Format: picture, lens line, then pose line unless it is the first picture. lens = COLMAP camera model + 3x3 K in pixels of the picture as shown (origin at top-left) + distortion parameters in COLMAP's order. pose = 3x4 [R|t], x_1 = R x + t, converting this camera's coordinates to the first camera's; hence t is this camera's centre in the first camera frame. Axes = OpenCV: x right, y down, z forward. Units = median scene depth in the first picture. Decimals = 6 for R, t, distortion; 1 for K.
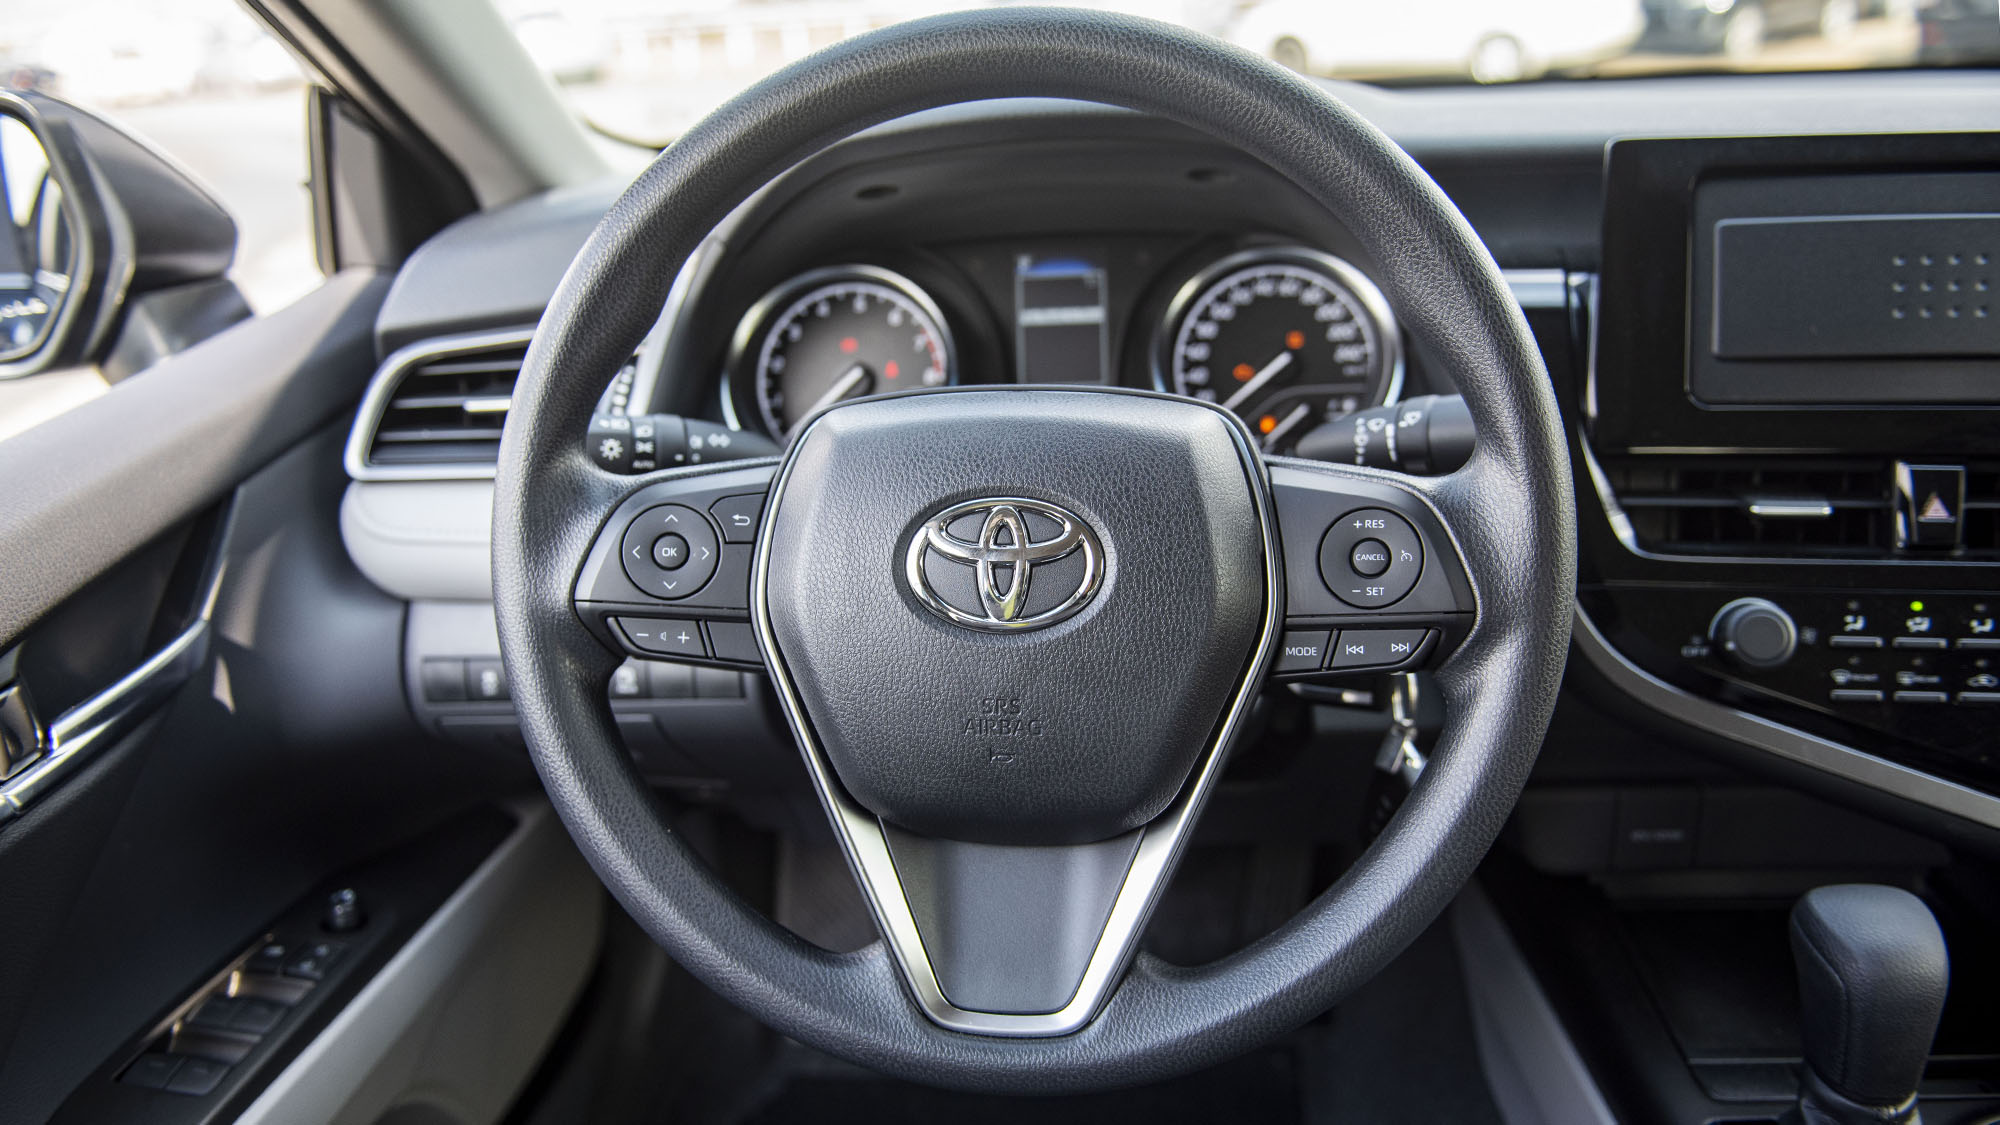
lens RADIAL K [[1542.9, 0, 1000.0], [0, 1542.9, 562.5], [0, 0, 1]] dist [-0.005696, -0.002143]
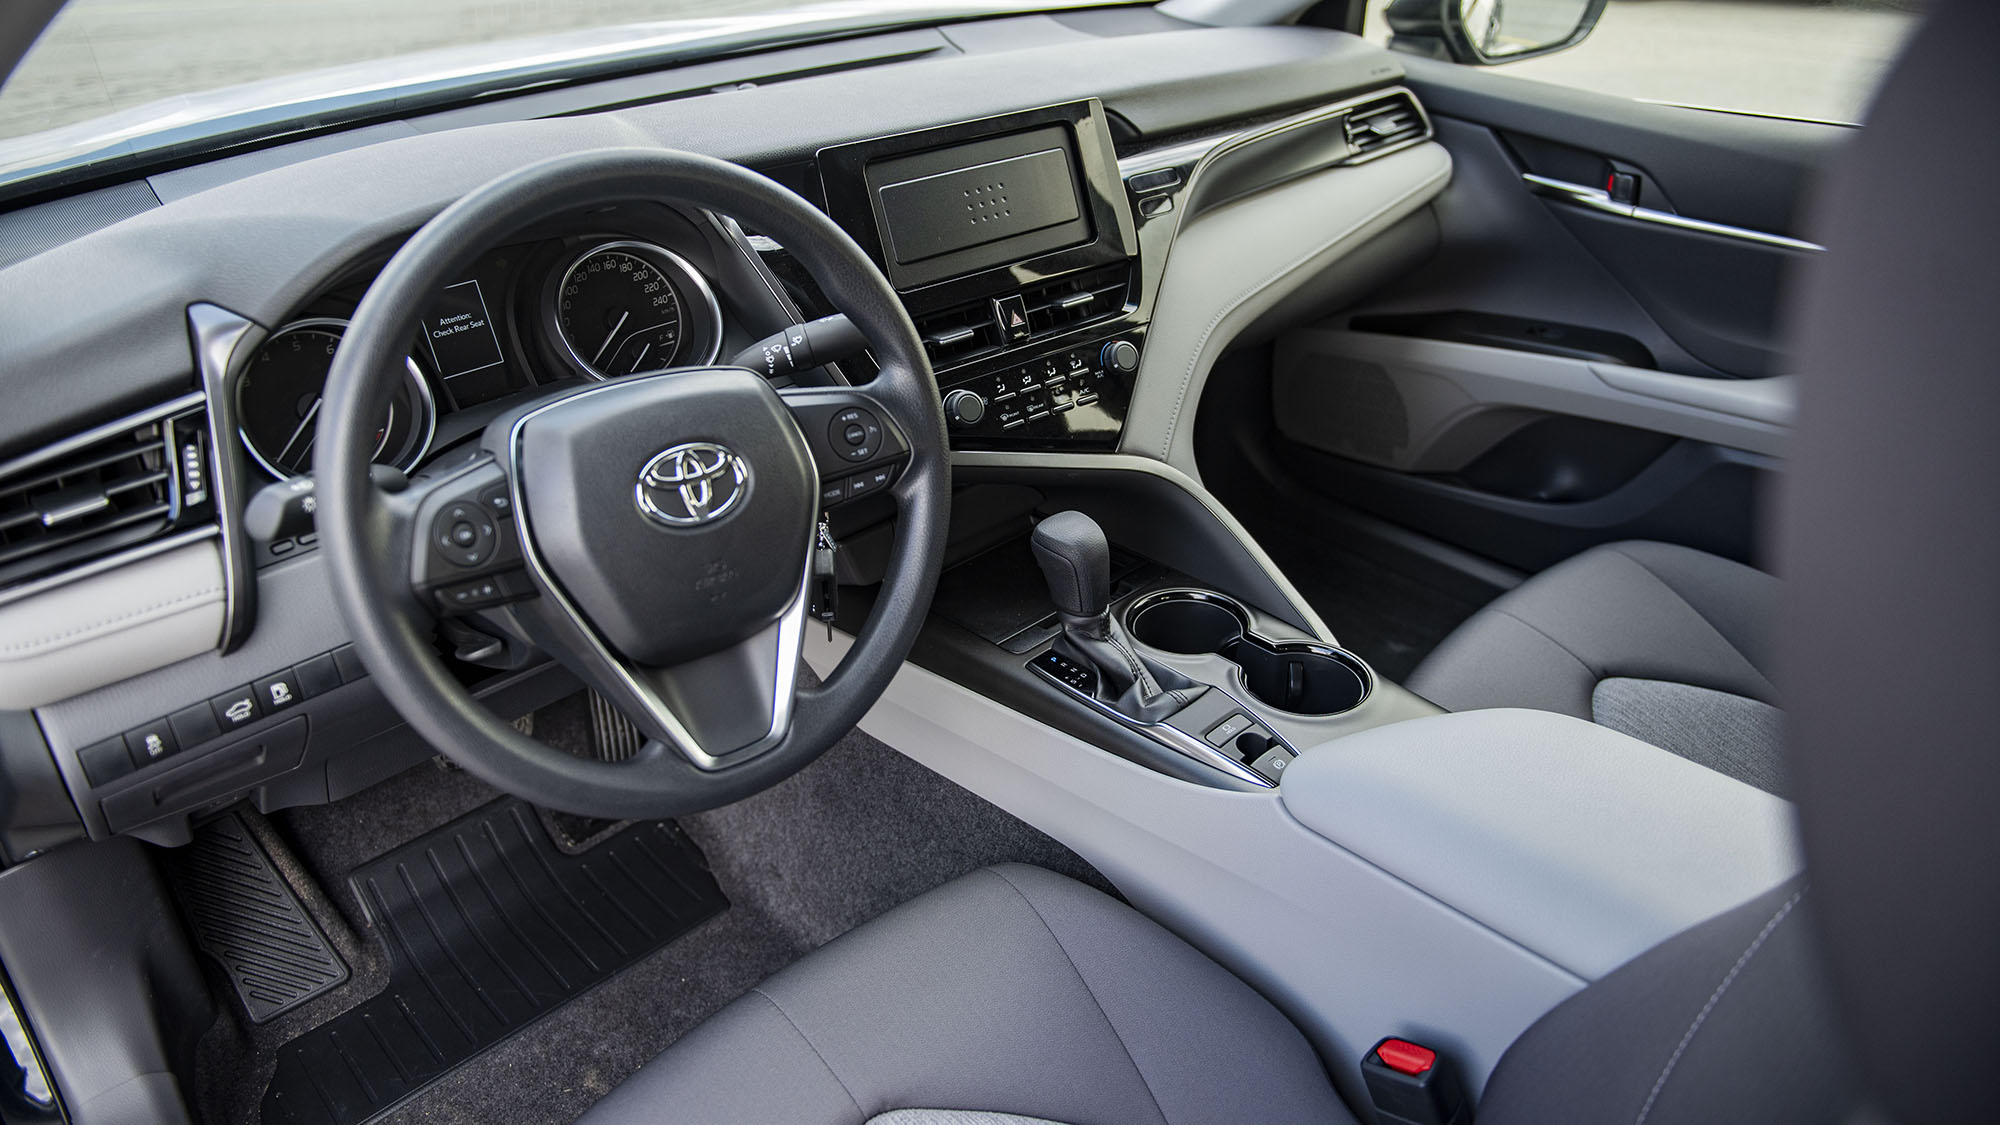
lens RADIAL K [[1542.9, 0, 1000.0], [0, 1542.9, 562.5], [0, 0, 1]] dist [-0.005696, -0.002143]
pose [[0.692896, -0.322455, 0.644917, -0.724638], [0.297681, 0.942575, 0.151455, -0.045122], [-0.656720, 0.087037, 0.749095, -0.382137]]
